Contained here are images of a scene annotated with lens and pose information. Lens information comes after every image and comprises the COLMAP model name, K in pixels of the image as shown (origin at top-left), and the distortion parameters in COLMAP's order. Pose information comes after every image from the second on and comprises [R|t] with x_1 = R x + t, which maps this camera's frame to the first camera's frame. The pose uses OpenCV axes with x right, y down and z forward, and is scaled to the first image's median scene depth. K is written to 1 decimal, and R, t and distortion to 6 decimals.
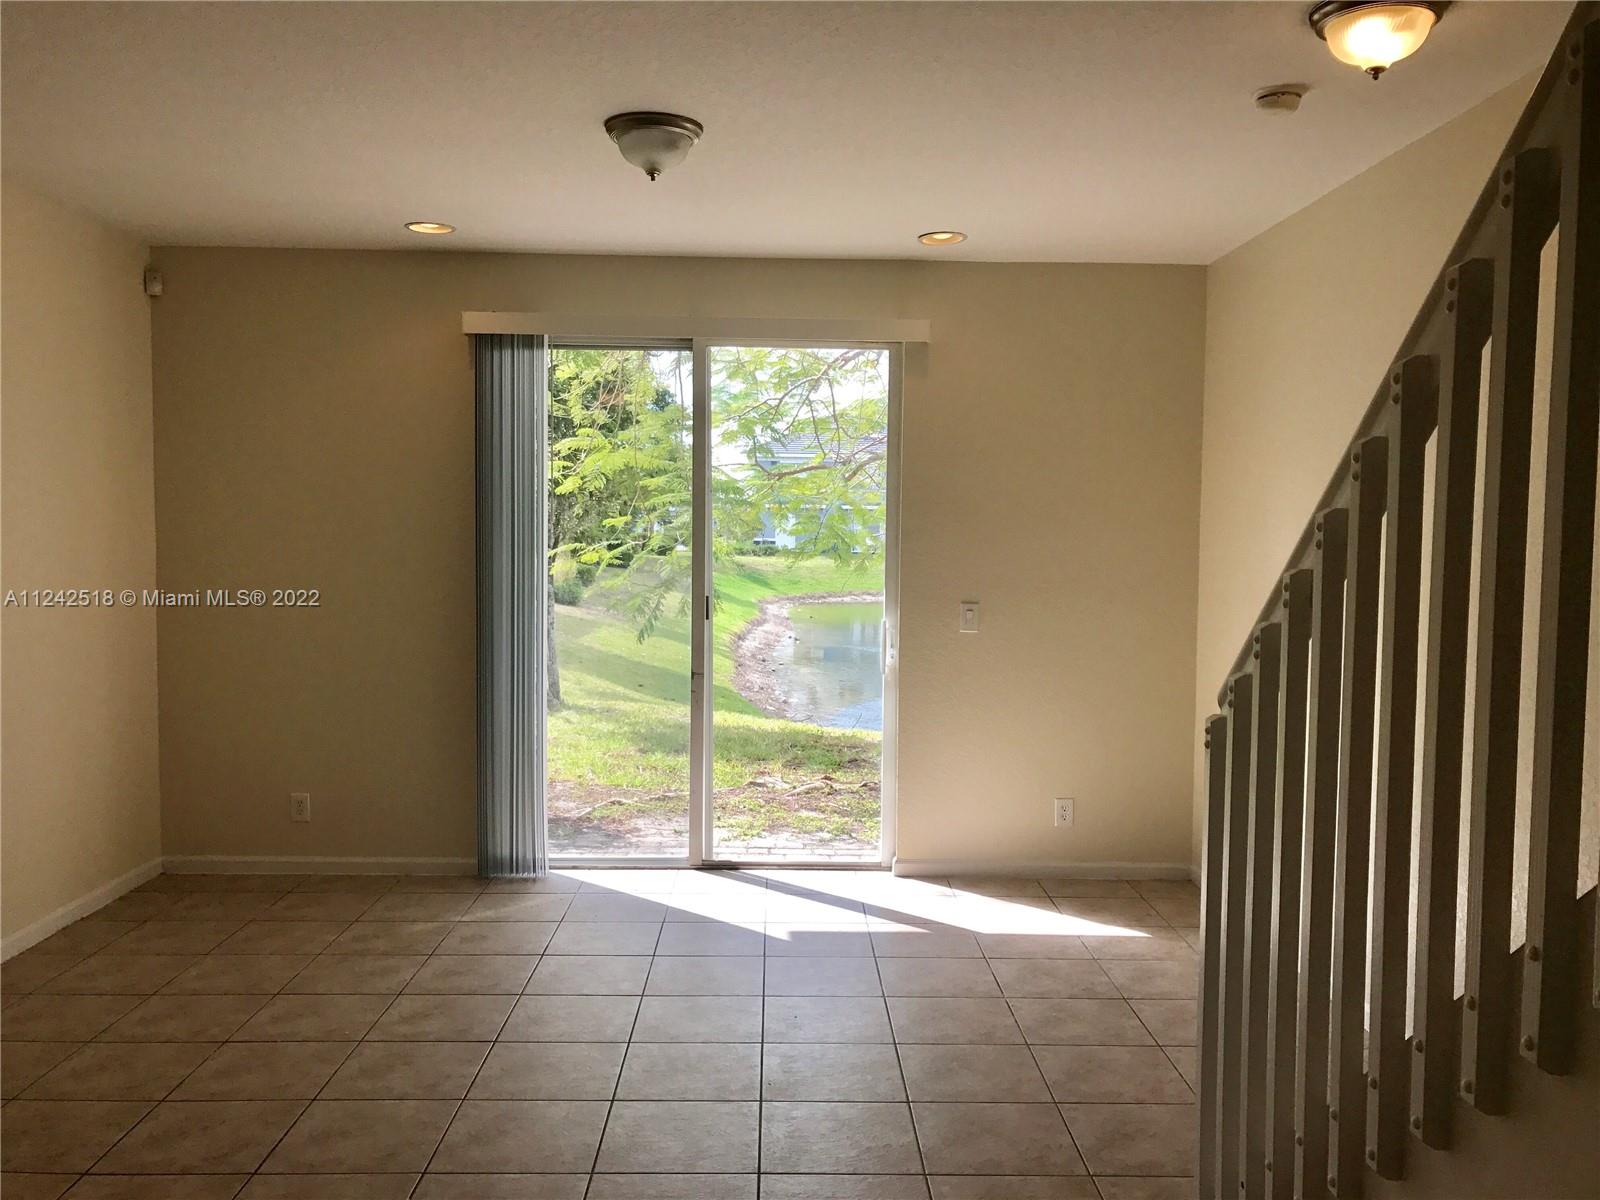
lens RADIAL K [[1301.9, 0, 807.7], [0, 1301.9, 606.0], [0, 0, 1]] dist [-0.002103, -0.009579]
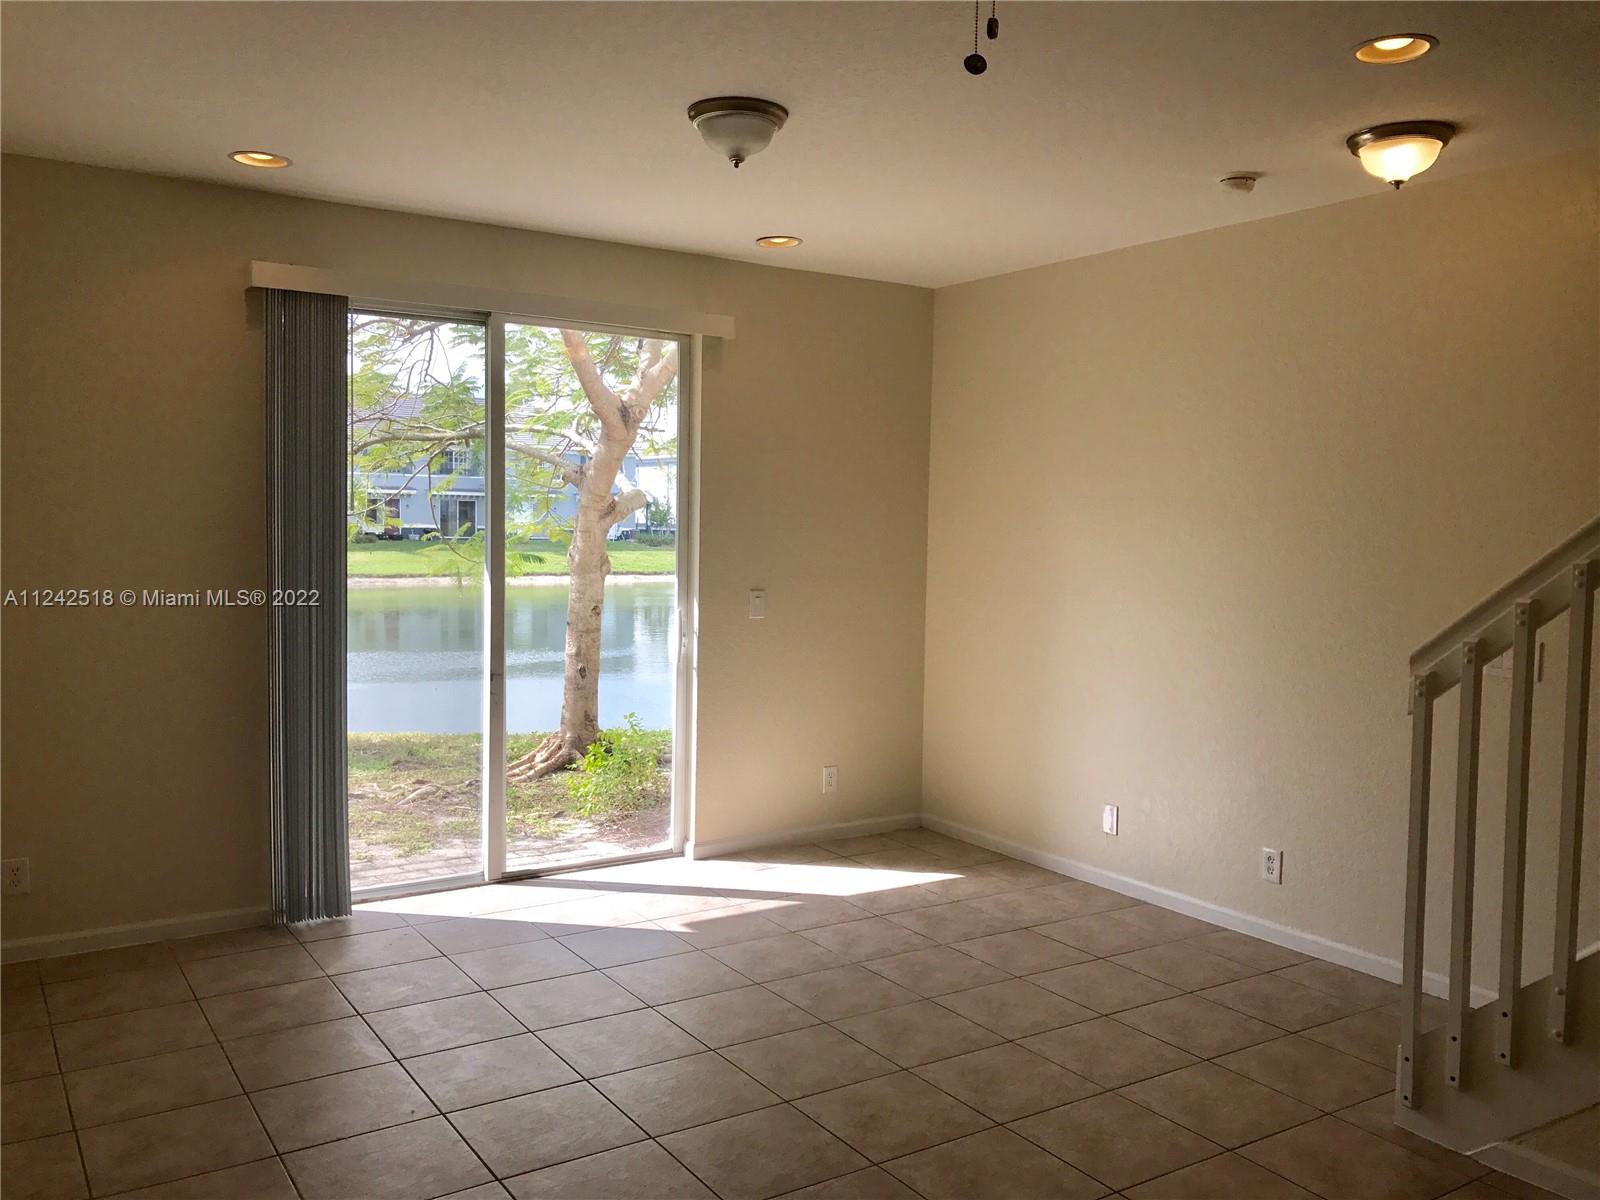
lens RADIAL K [[1305.6, 0, 798.4], [0, 1305.6, 579.0], [0, 0, 1]] dist [0.037897, -0.073569]
pose [[0.847899, -0.023158, 0.529651, -0.435538], [0.027258, 0.999628, 0.000070, -0.009848], [-0.529456, 0.014378, 0.848216, 0.097607]]
